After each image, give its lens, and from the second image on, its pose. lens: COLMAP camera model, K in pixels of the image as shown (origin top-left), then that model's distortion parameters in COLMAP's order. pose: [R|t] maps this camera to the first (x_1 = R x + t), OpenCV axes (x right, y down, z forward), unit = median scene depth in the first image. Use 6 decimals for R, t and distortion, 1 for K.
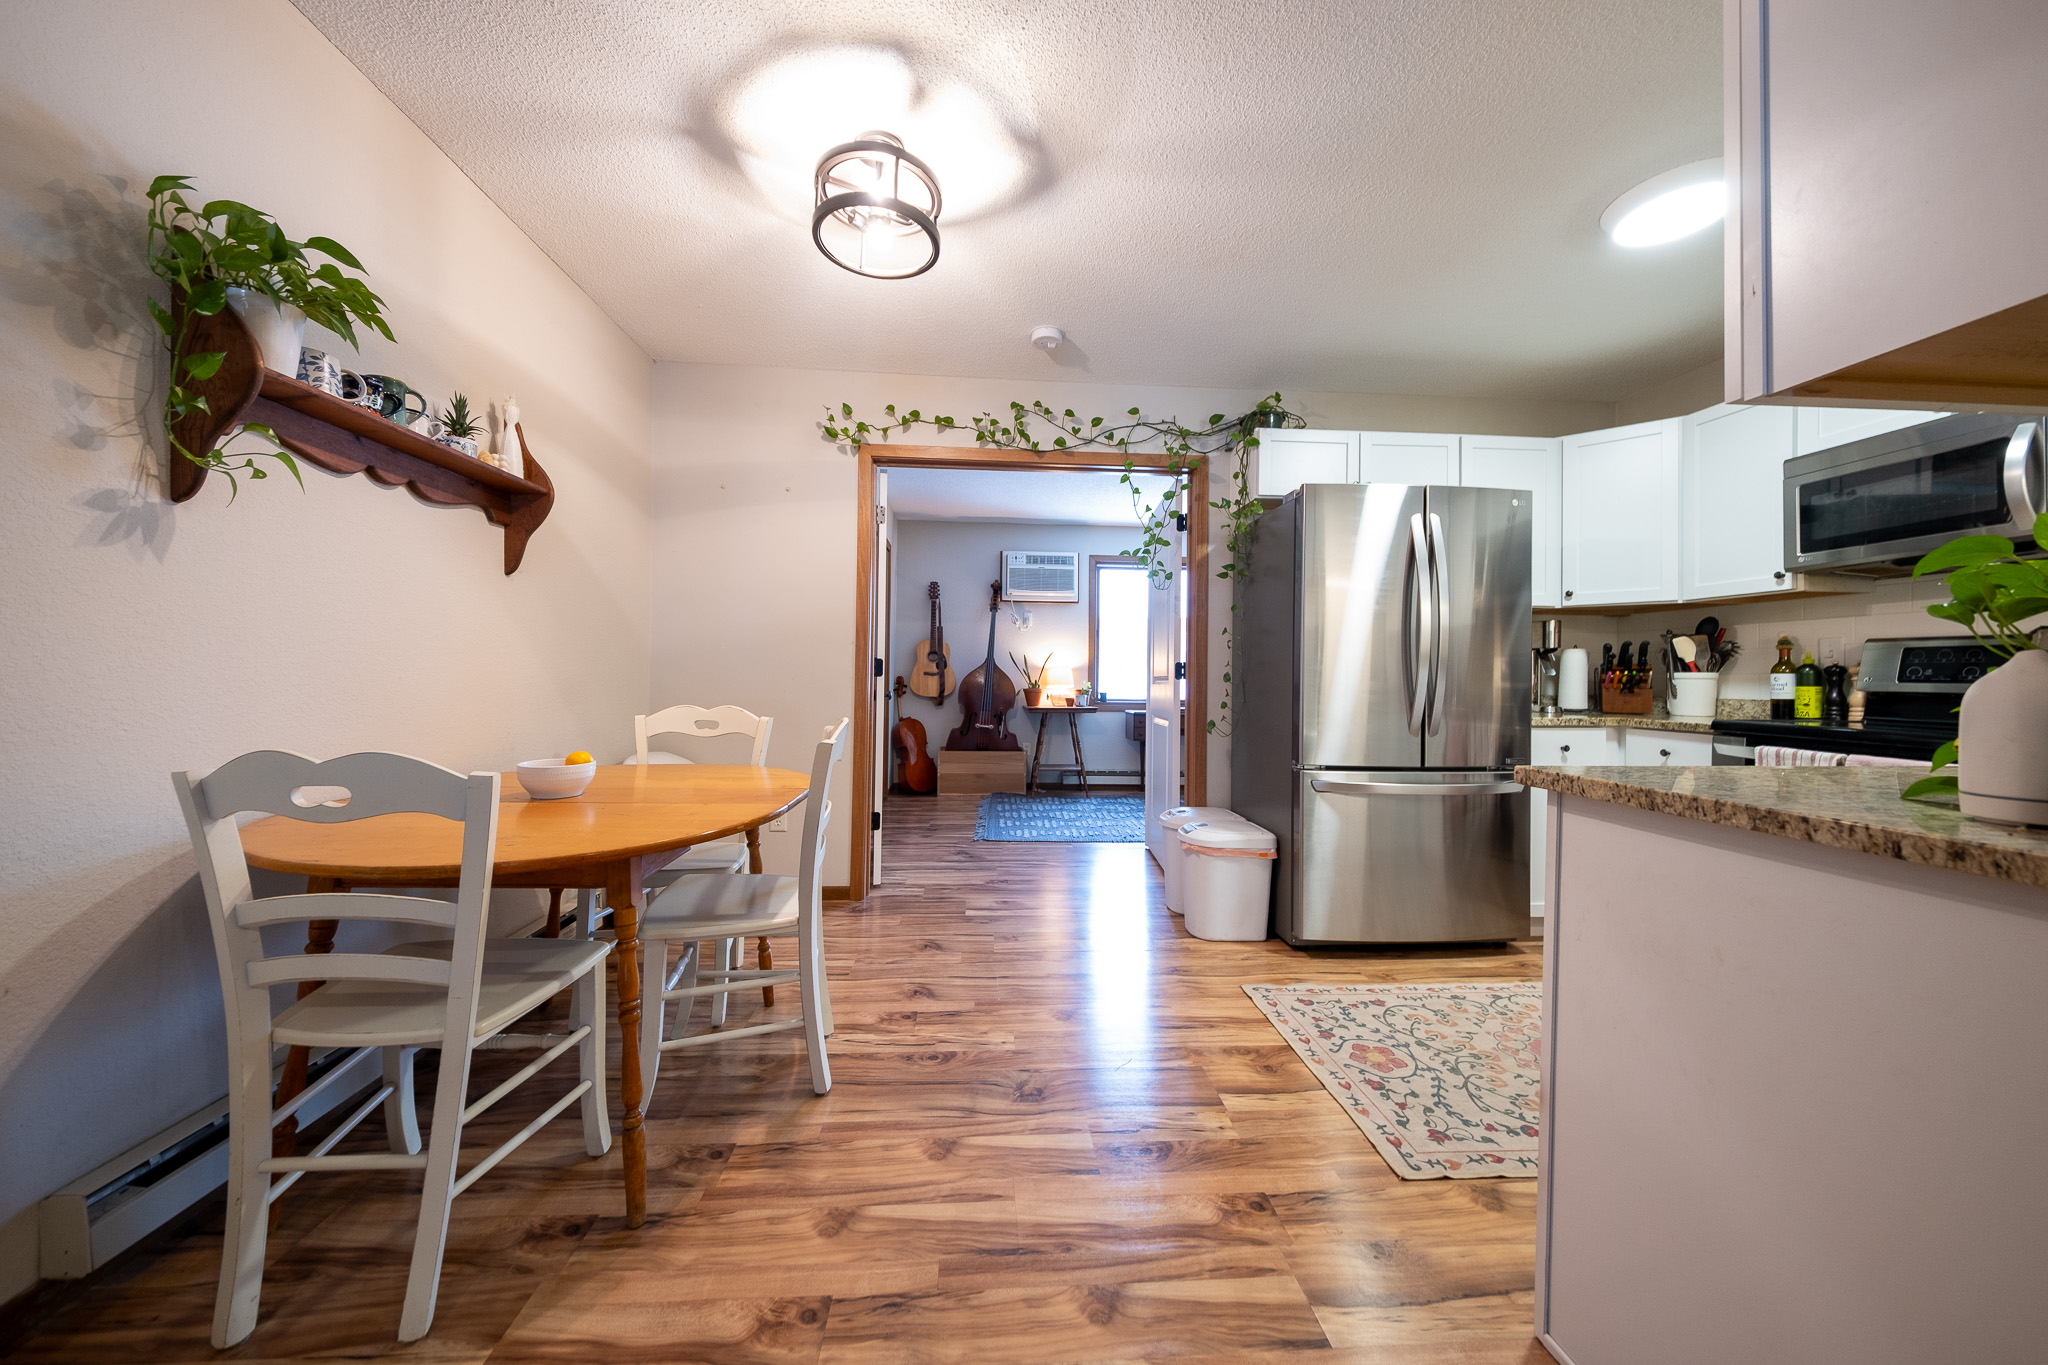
lens RADIAL K [[690.0, 0, 1011.1], [0, 690.0, 661.4], [0, 0, 1]] dist [0.005255, -0.001359]
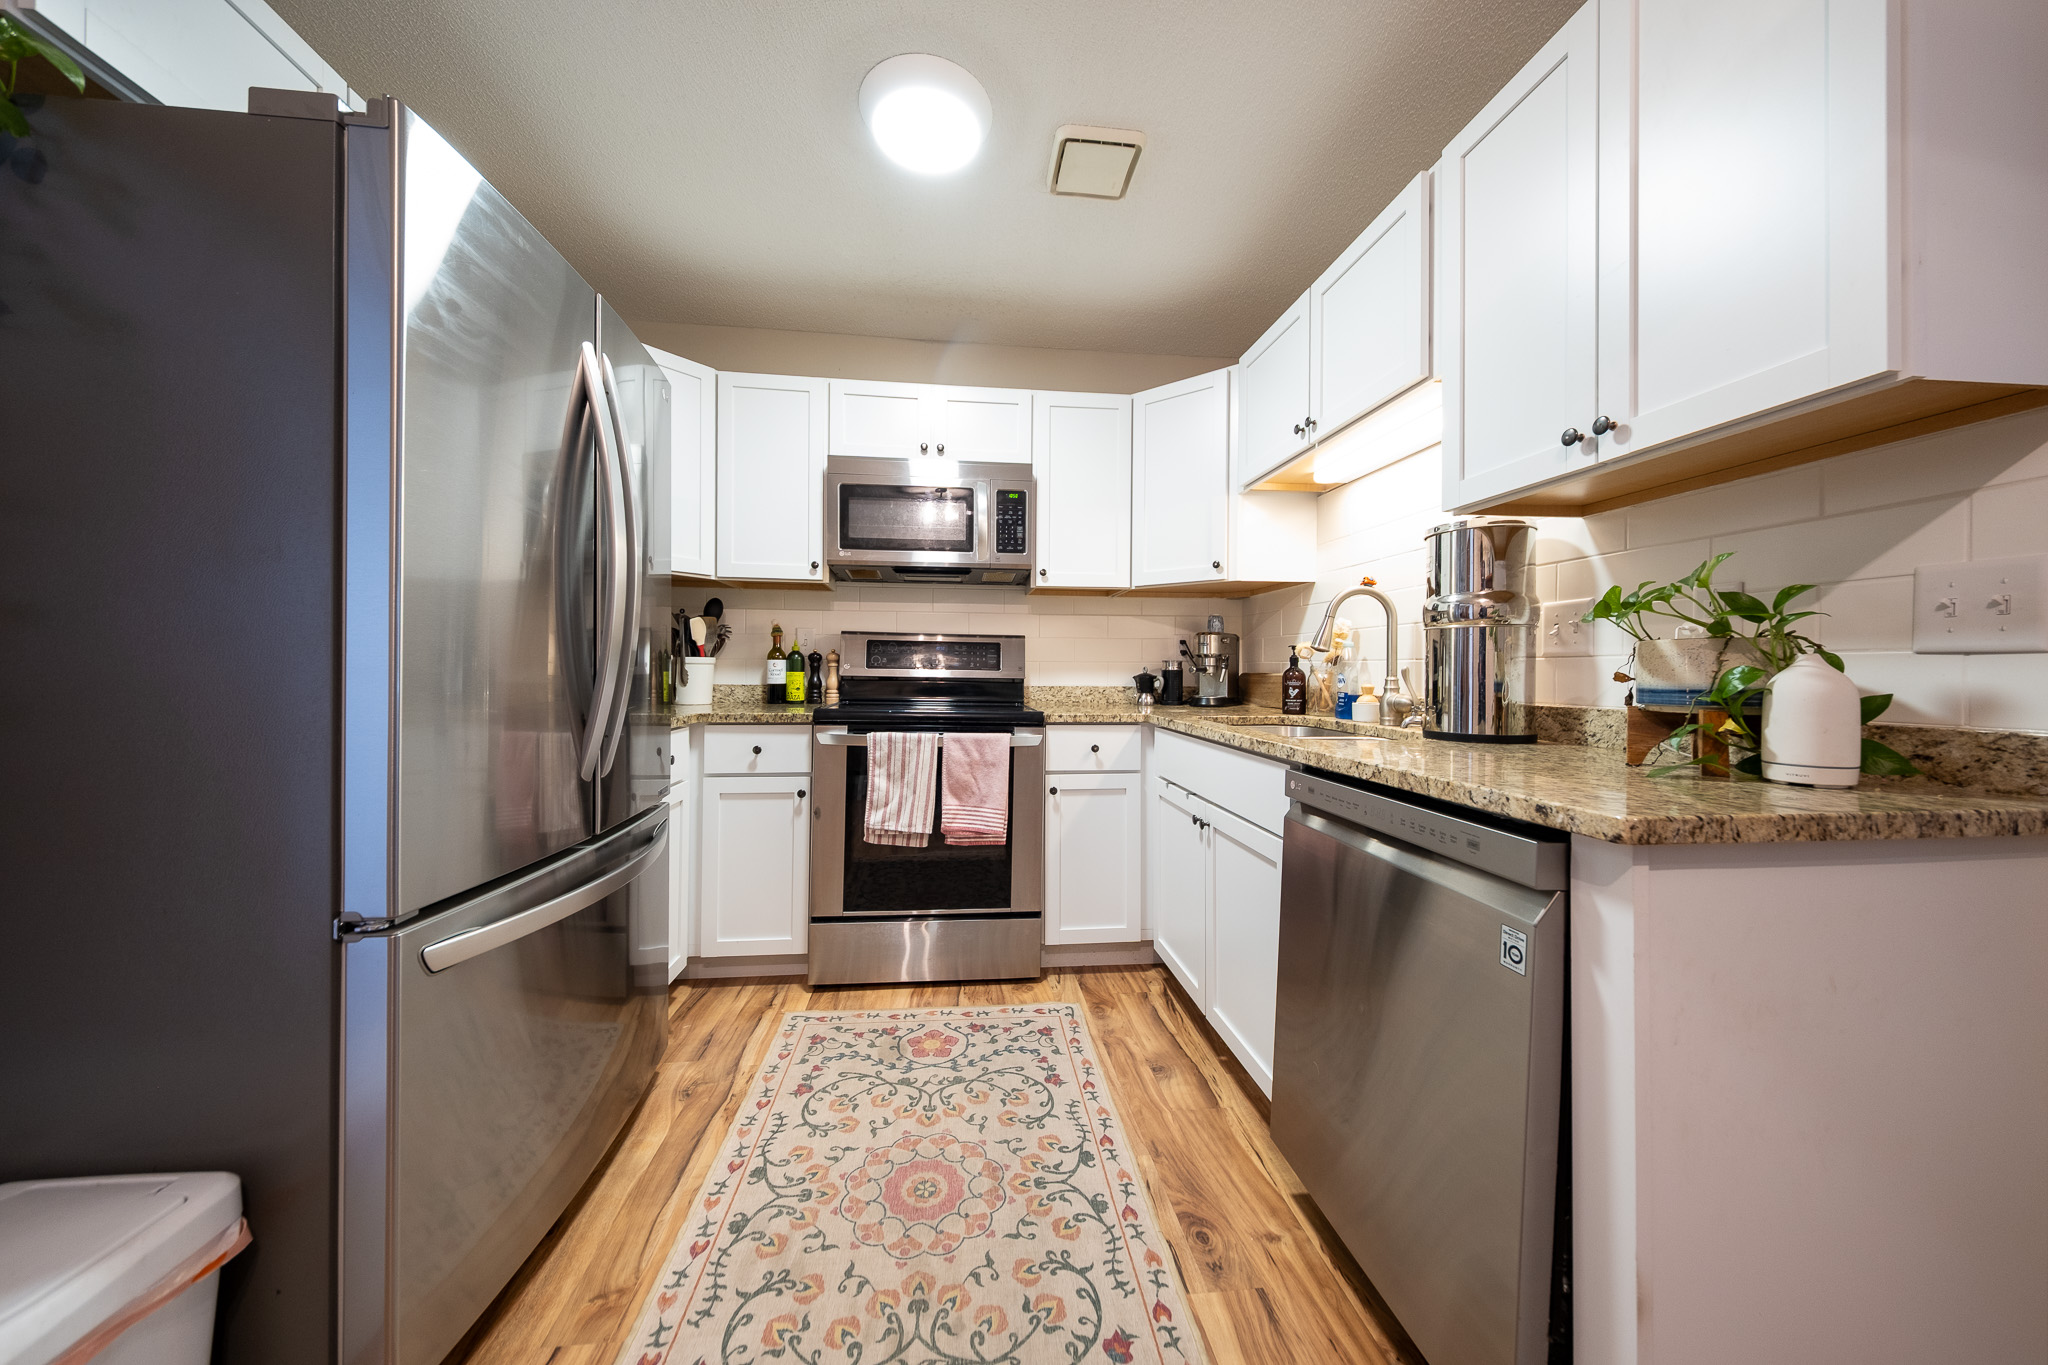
lens RADIAL K [[690.0, 0, 1025.6], [0, 690.0, 671.1], [0, 0, 1]] dist [0.005255, -0.001359]
pose [[-0.048307, -0.011494, 0.998766, 0.075106], [-0.029862, 0.999503, 0.010058, 0.017115], [-0.998386, -0.029340, -0.048626, 0.879488]]
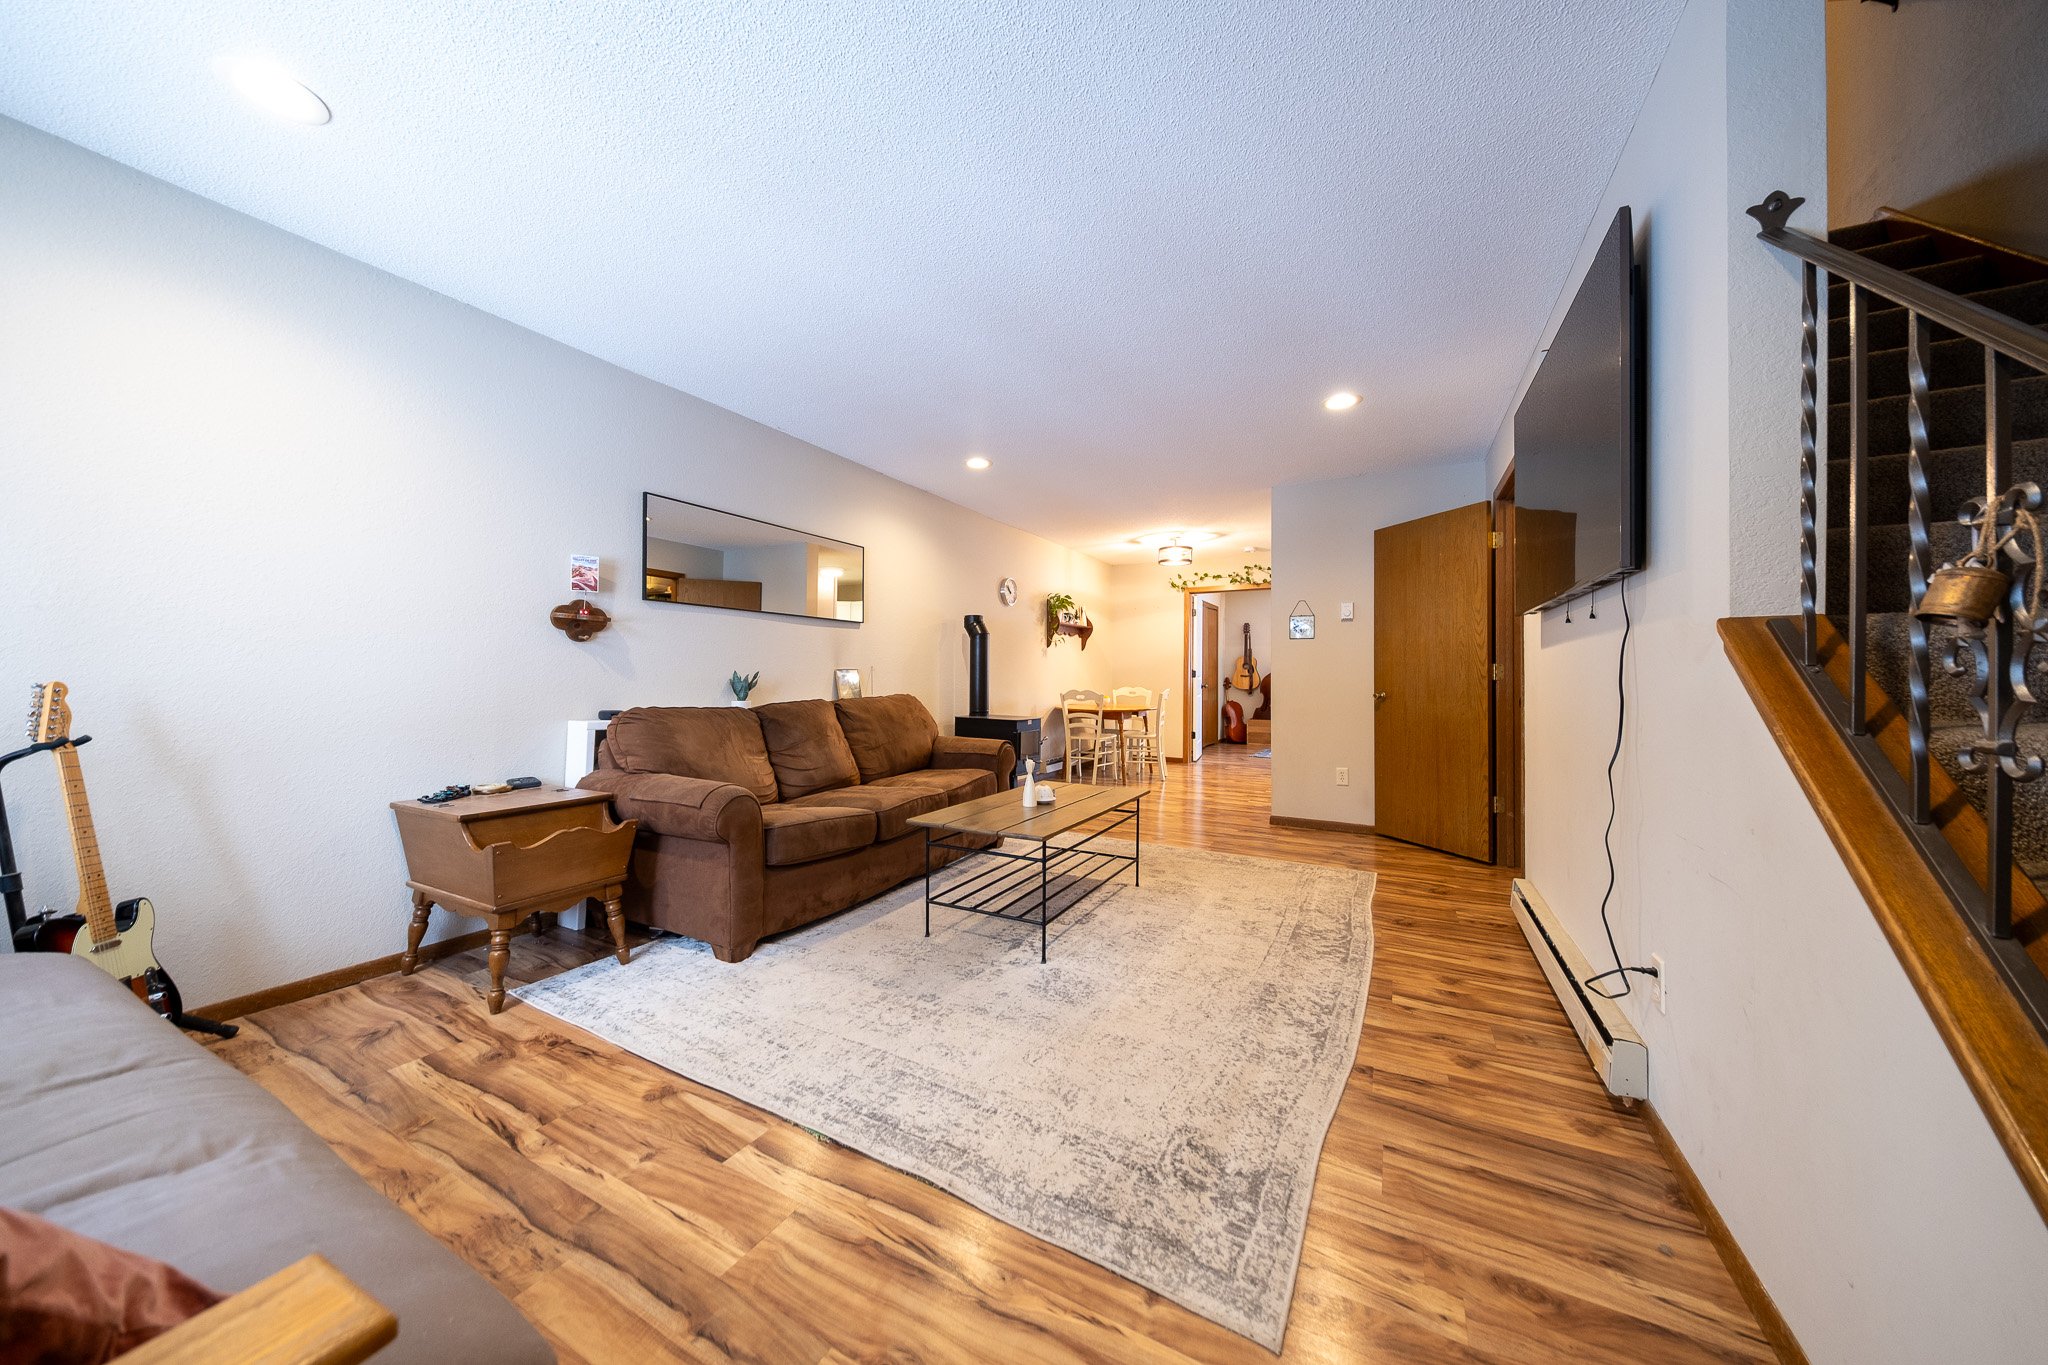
lens RADIAL K [[690.0, 0, 1017.1], [0, 690.0, 680.5], [0, 0, 1]] dist [0.005255, -0.001359]
pose [[0.848156, -0.012310, -0.529603, 0.977285], [0.022811, 0.999651, 0.013296, -0.025606], [0.529255, -0.023358, 0.848141, -2.446202]]
